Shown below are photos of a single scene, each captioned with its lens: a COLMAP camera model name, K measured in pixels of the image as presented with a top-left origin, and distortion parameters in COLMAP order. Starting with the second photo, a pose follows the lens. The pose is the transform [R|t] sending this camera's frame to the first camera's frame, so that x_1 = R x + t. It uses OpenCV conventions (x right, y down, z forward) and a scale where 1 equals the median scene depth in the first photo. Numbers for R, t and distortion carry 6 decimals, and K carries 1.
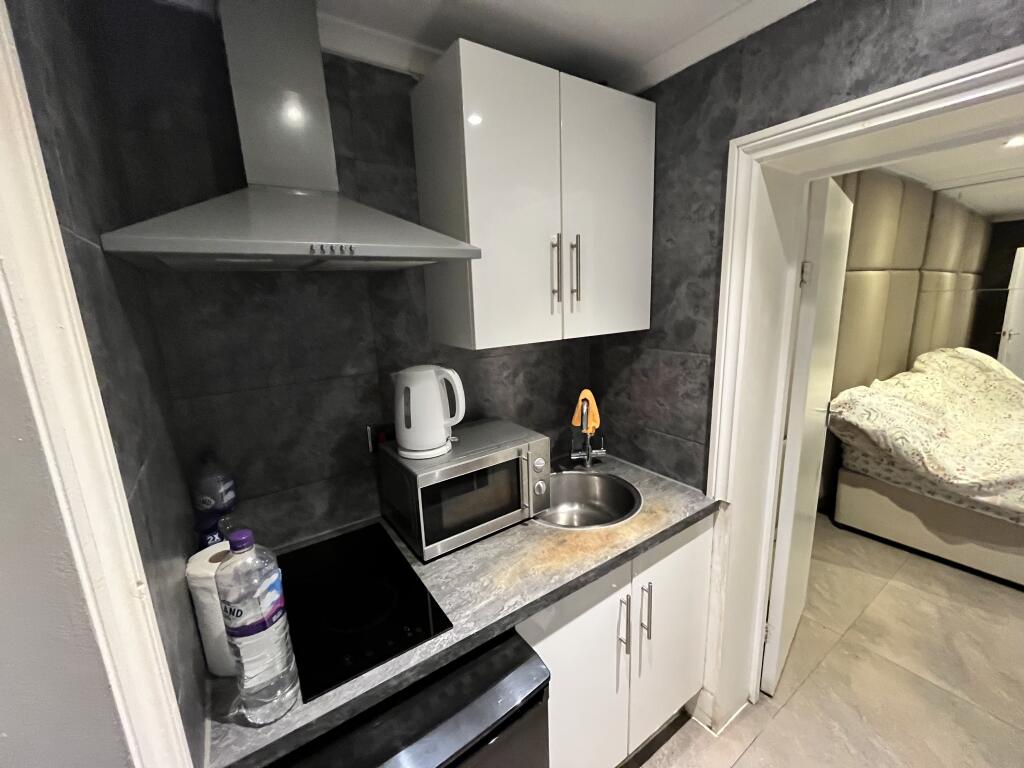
lens RADIAL K [[415.5, 0, 511.0], [0, 415.5, 383.1], [0, 0, 1]] dist [-0.004904, 0.000201]
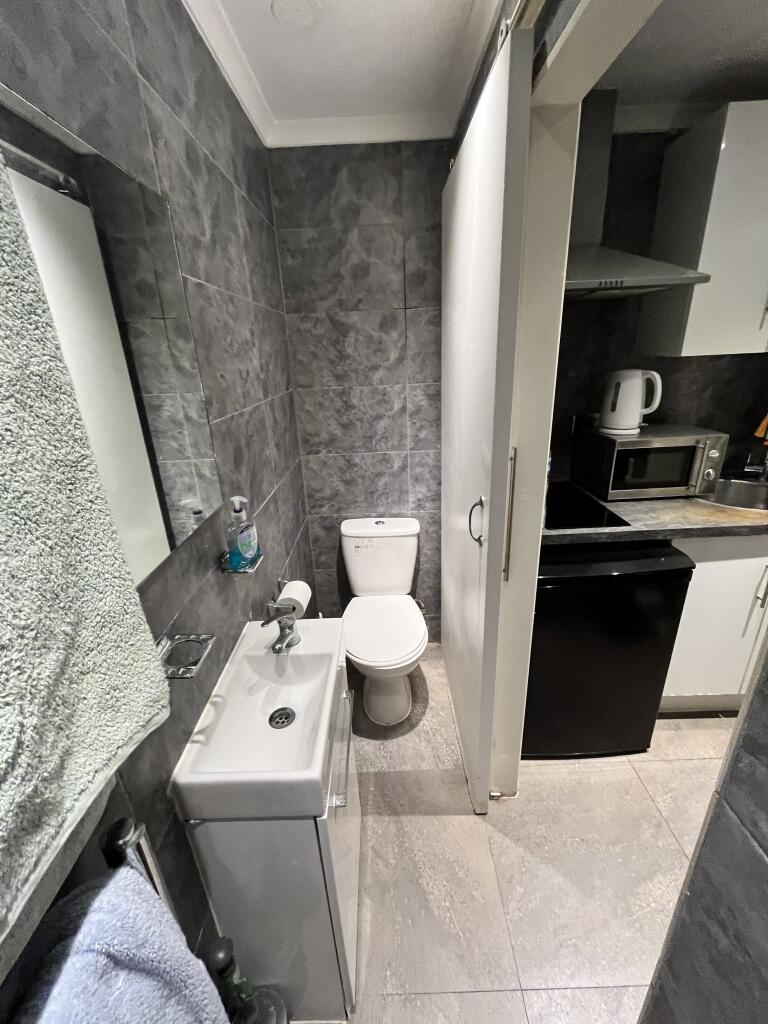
lens RADIAL K [[415.5, 0, 383.7], [0, 415.5, 511.6], [0, 0, 1]] dist [-0.004904, 0.000201]
pose [[0.826805, 0.196377, -0.527096, -0.069431], [-0.097340, 0.972892, 0.209778, 0.209709], [0.554002, -0.122138, 0.823507, -0.668306]]
